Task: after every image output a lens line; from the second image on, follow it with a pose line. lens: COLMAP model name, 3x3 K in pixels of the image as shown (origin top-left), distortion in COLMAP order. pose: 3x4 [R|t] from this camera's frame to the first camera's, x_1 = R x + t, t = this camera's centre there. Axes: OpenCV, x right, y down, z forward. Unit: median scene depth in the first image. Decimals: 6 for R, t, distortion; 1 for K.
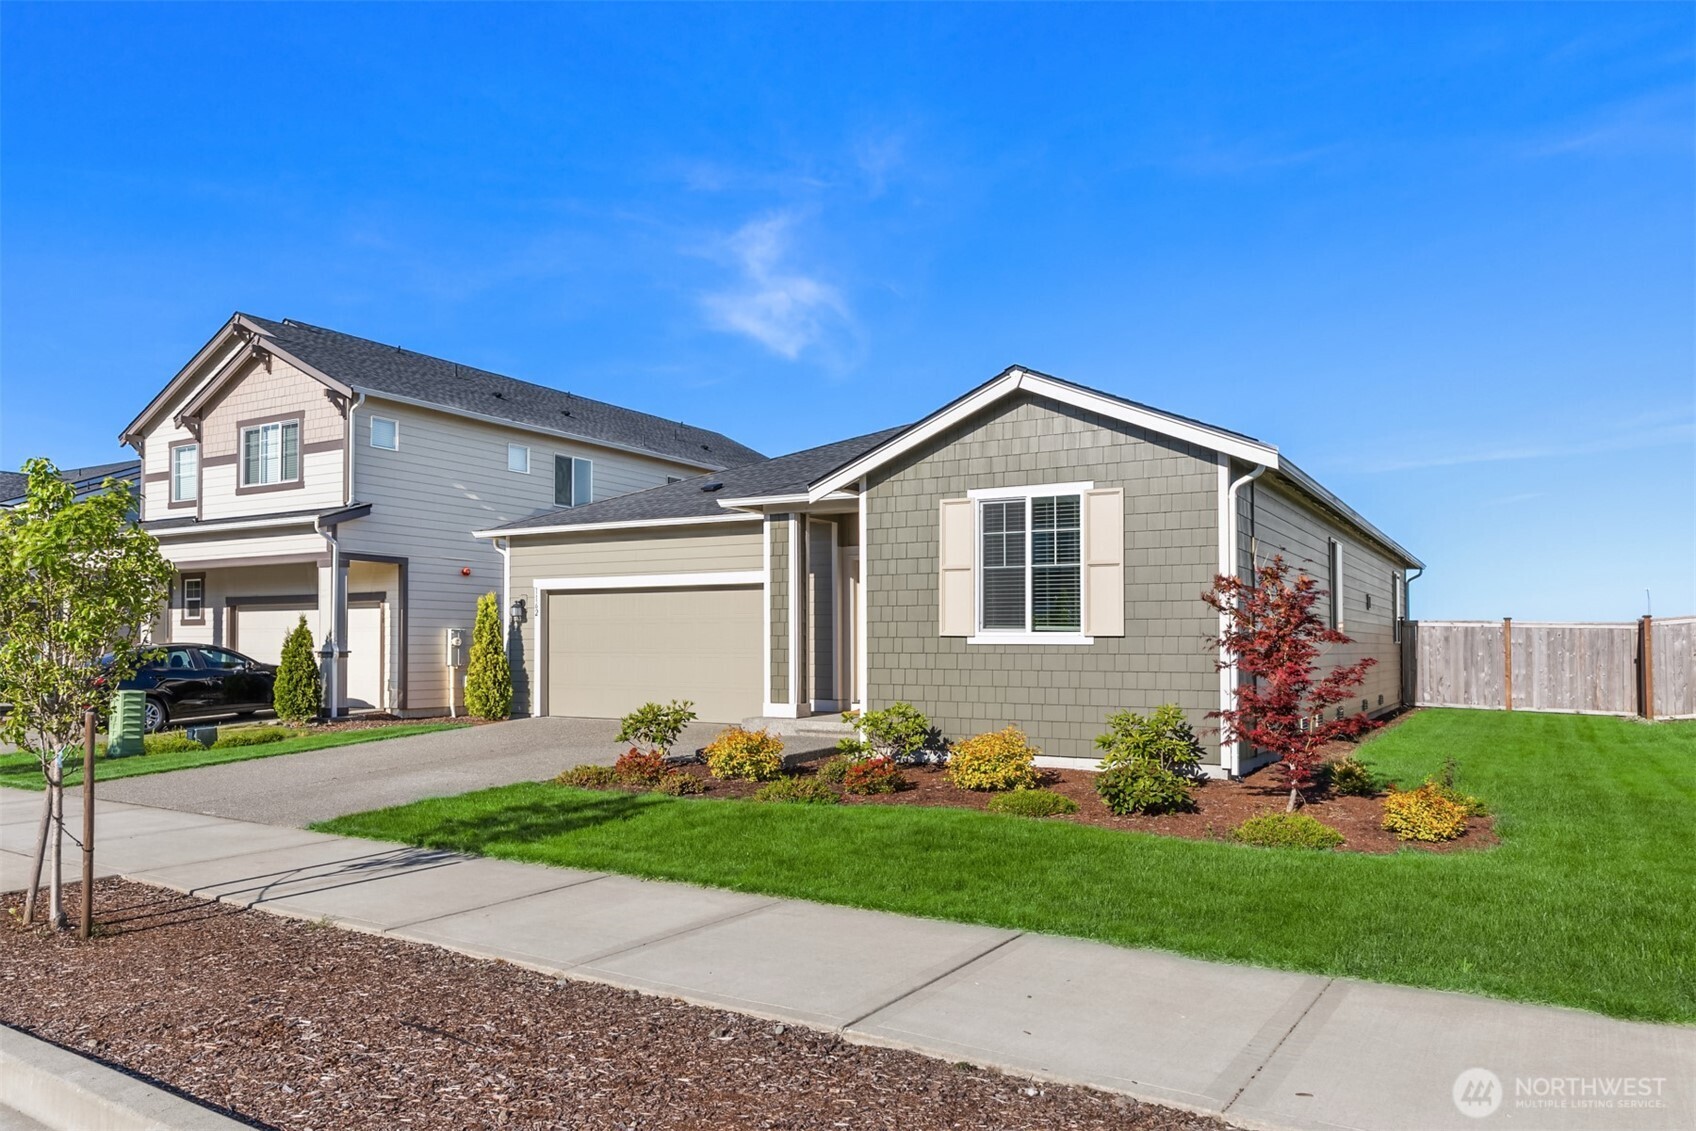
lens RADIAL K [[1148.3, 0, 794.9], [0, 1148.3, 601.3], [0, 0, 1]] dist [-0.010649, -0.001642]
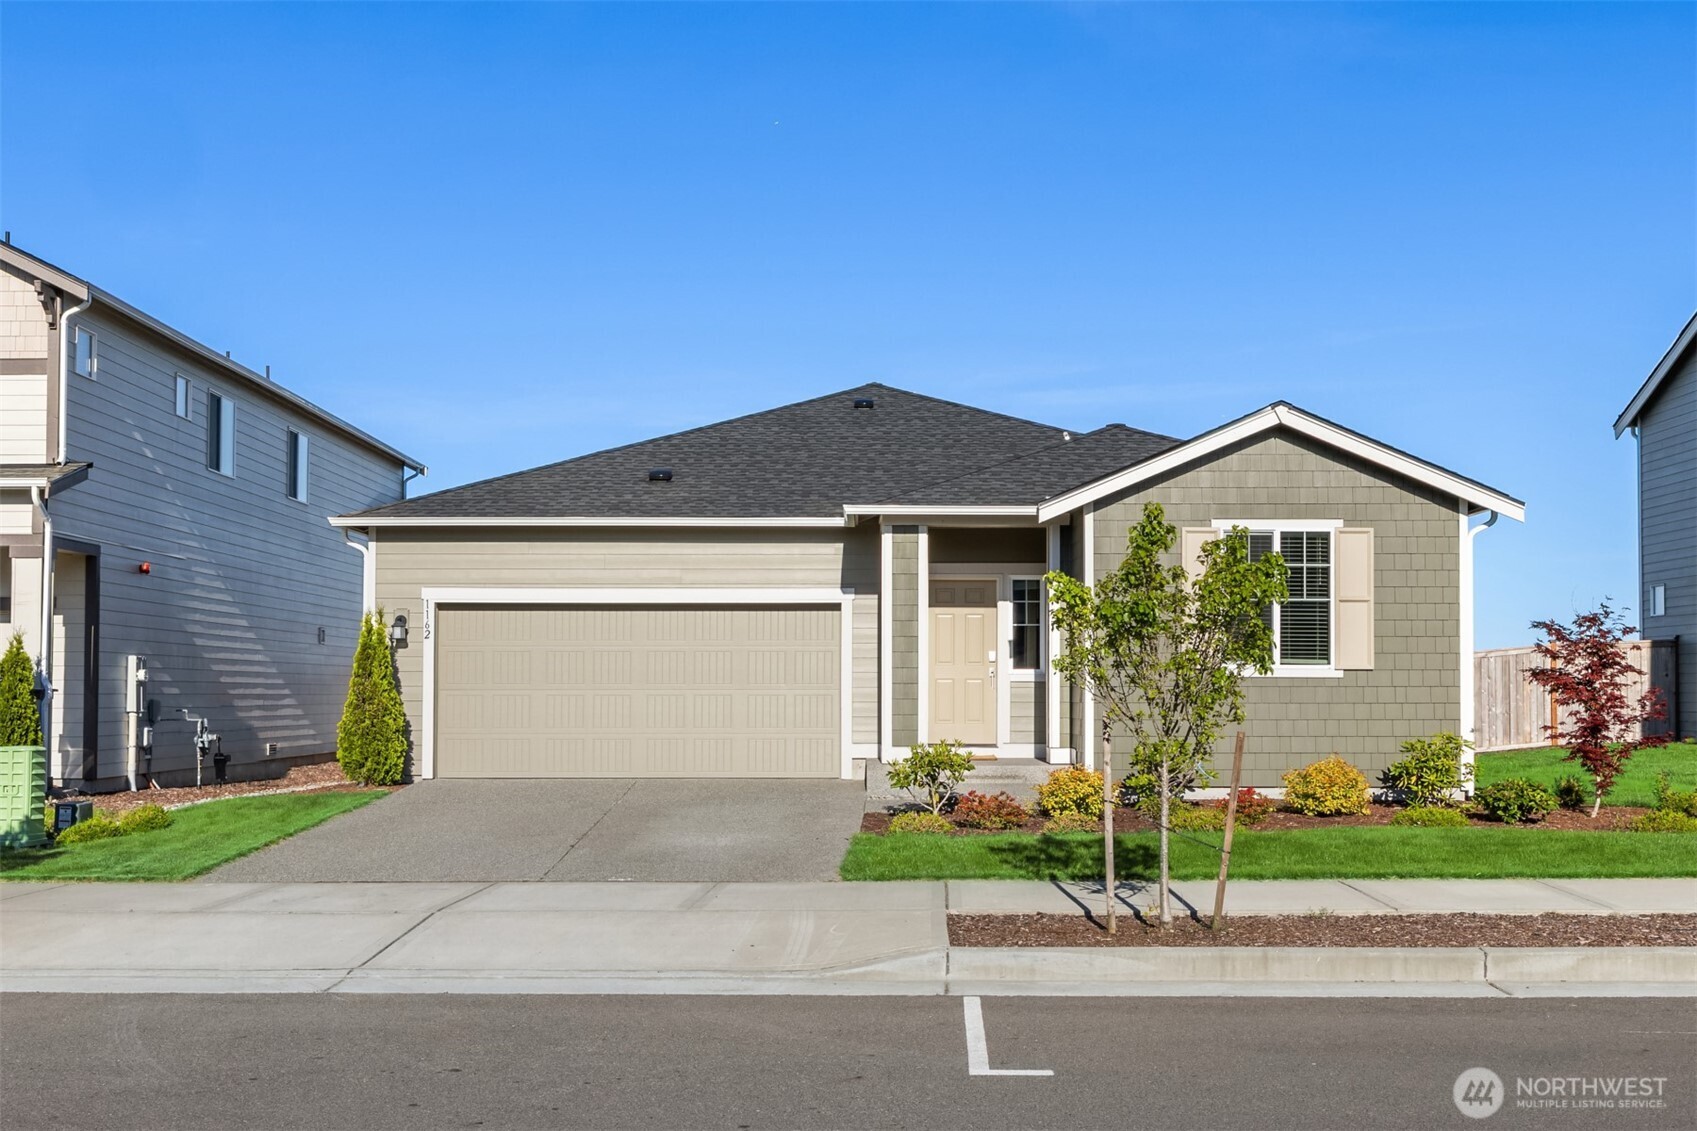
lens RADIAL K [[1939.6, 0, 775.4], [0, 1939.6, 620.1], [0, 0, 1]] dist [0.005938, 0.000000]
pose [[0.867932, 0.019332, 0.496306, -1.011459], [-0.018916, 0.999804, -0.005863, 0.005619], [-0.496322, -0.004299, 0.868128, -0.255764]]
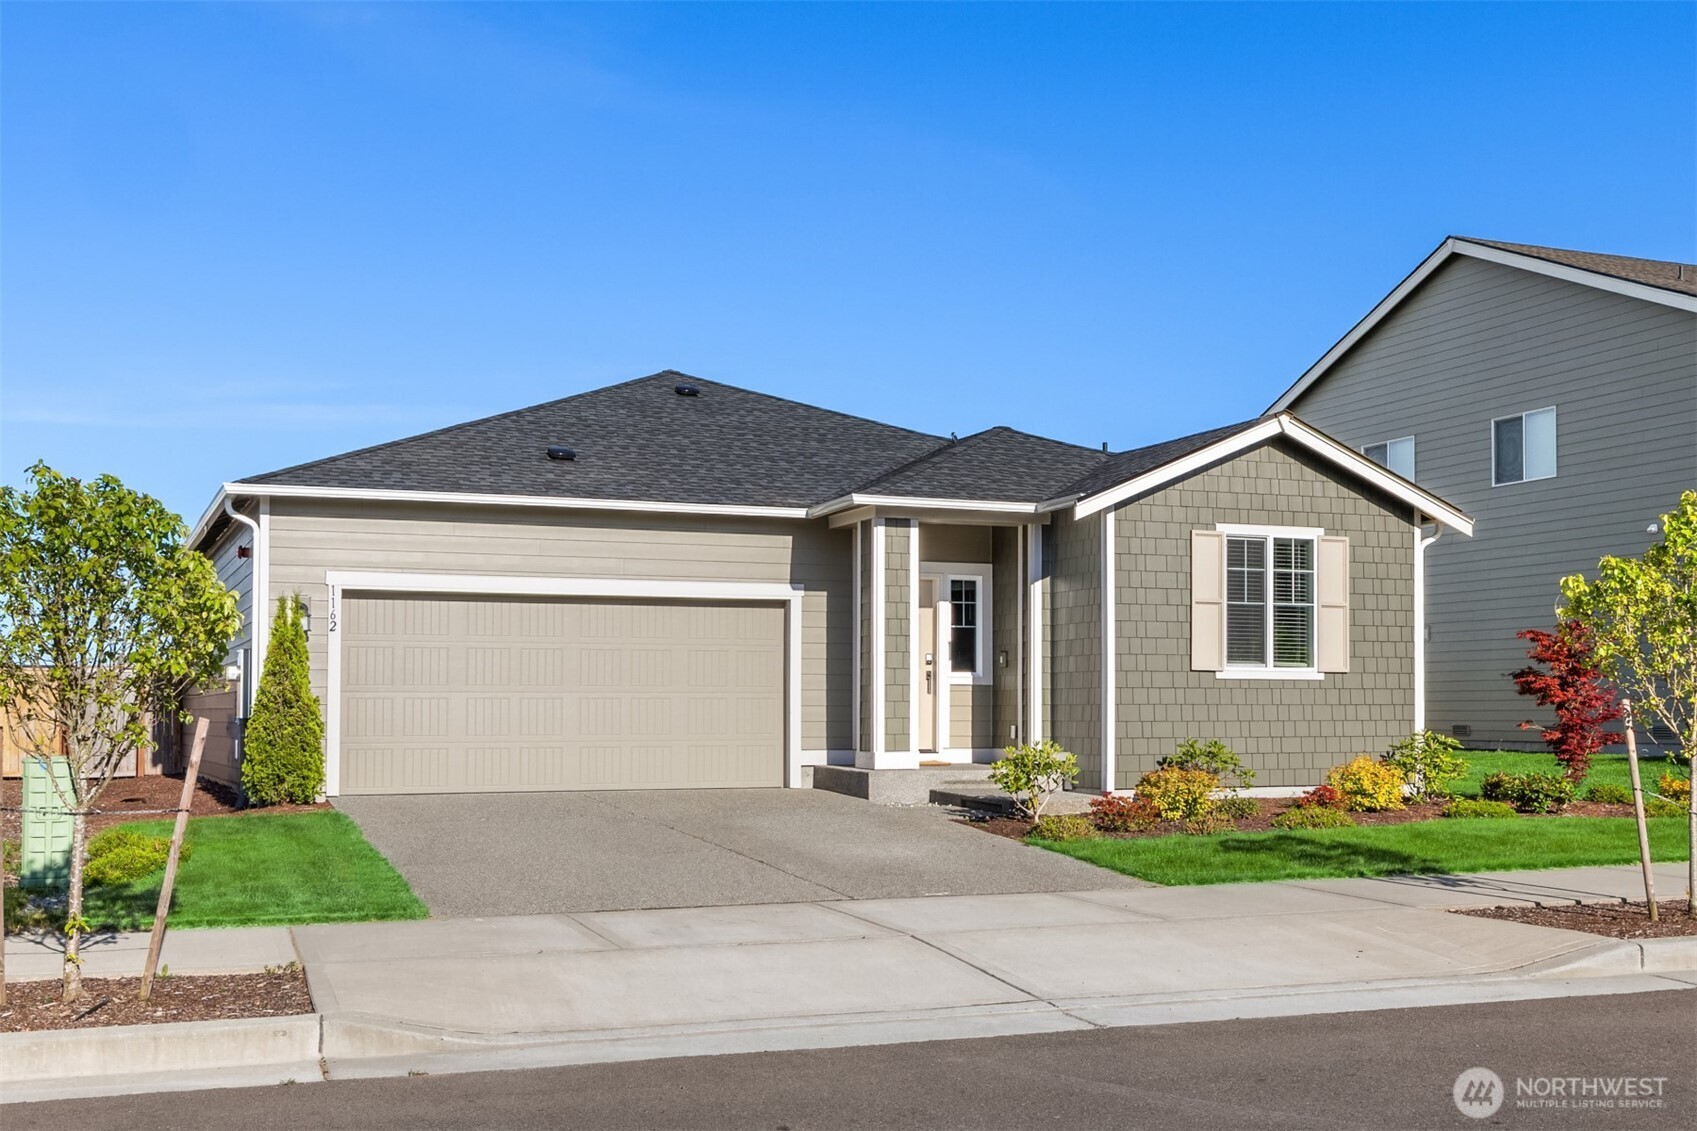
lens RADIAL K [[1939.6, 0, 827.3], [0, 1939.6, 636.3], [0, 0, 1]] dist [0.005938, 0.000000]
pose [[0.597022, 0.032971, 0.801547, -1.417925], [-0.028752, 0.999393, -0.019694, 0.044074], [-0.801709, -0.011289, 0.597607, 0.273243]]
